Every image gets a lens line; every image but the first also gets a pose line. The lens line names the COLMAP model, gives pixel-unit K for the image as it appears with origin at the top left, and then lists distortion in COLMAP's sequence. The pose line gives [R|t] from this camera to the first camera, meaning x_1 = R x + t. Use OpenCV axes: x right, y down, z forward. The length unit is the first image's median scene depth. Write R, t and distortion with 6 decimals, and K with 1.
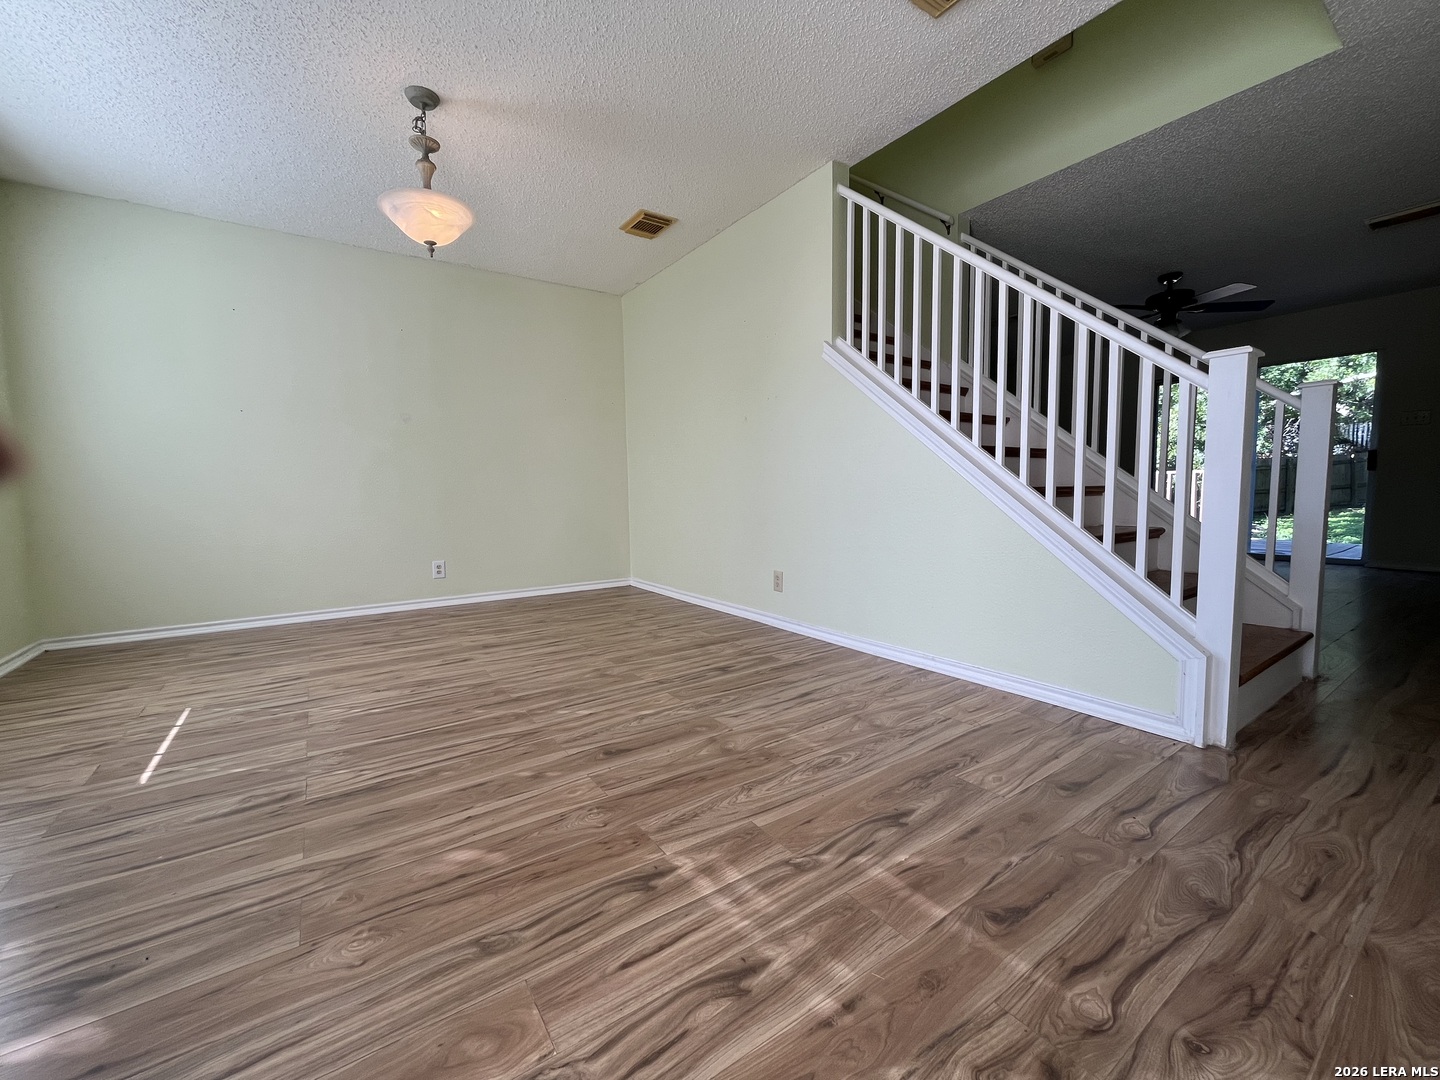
lens RADIAL K [[581.4, 0, 716.2], [0, 581.4, 539.7], [0, 0, 1]] dist [-0.001413, -0.000088]
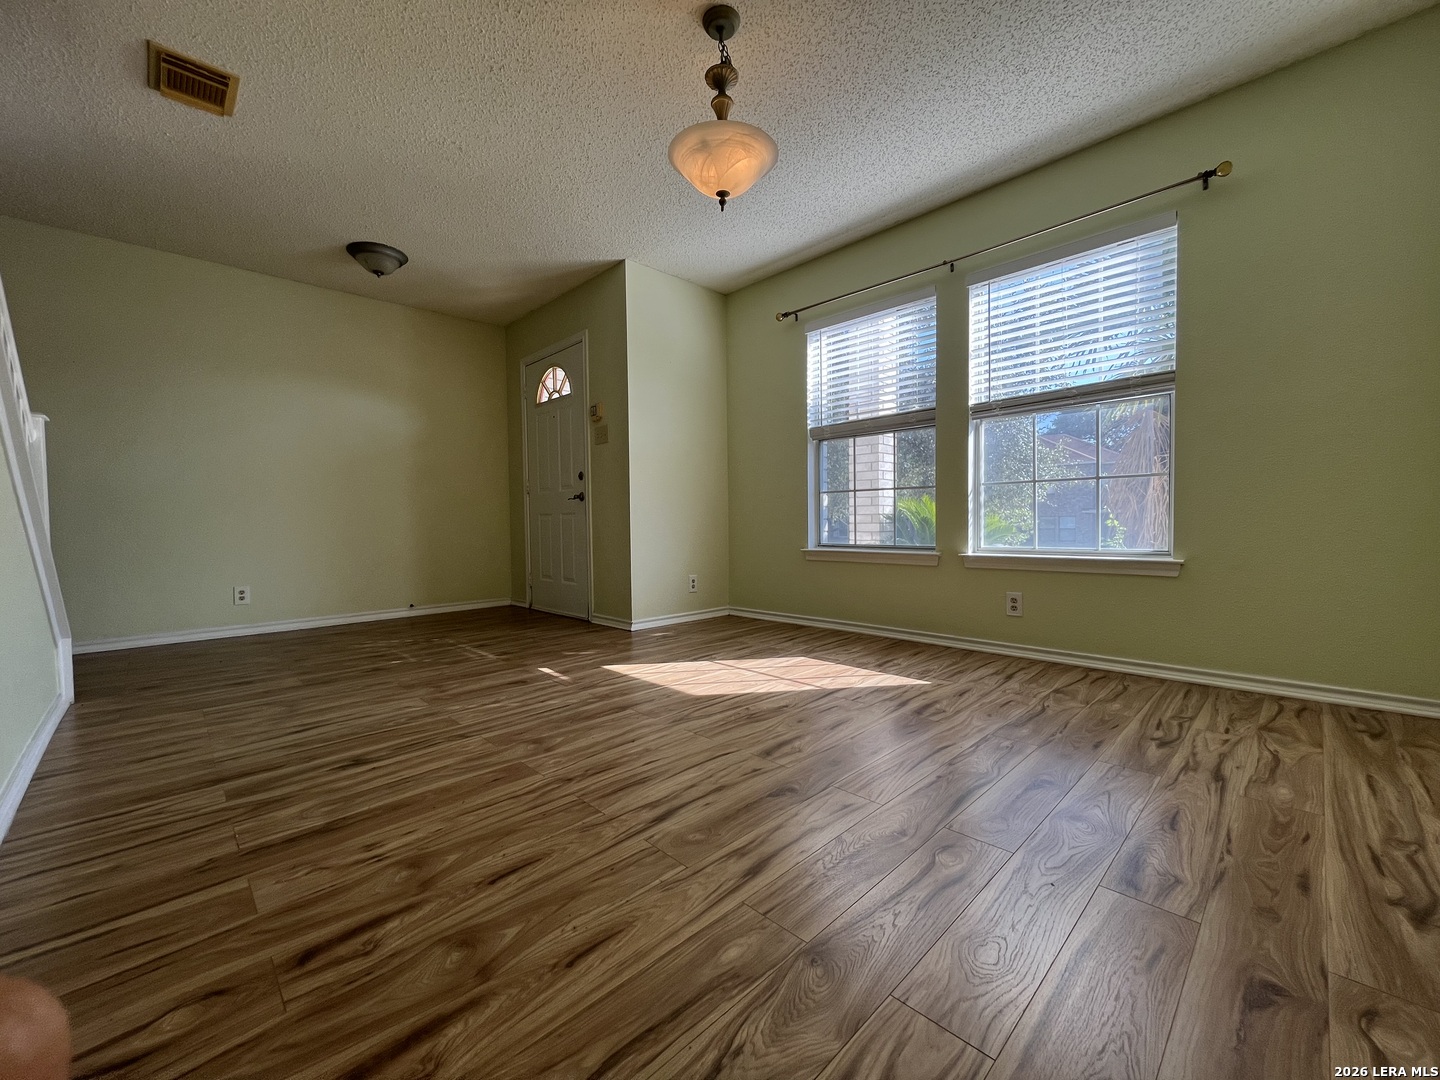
lens RADIAL K [[581.4, 0, 716.2], [0, 581.4, 539.7], [0, 0, 1]] dist [-0.001413, -0.000088]
pose [[-0.985235, 0.035858, -0.167413, -0.311237], [0.015742, 0.992652, 0.119973, -0.115581], [0.170485, 0.115566, -0.978560, 1.780076]]
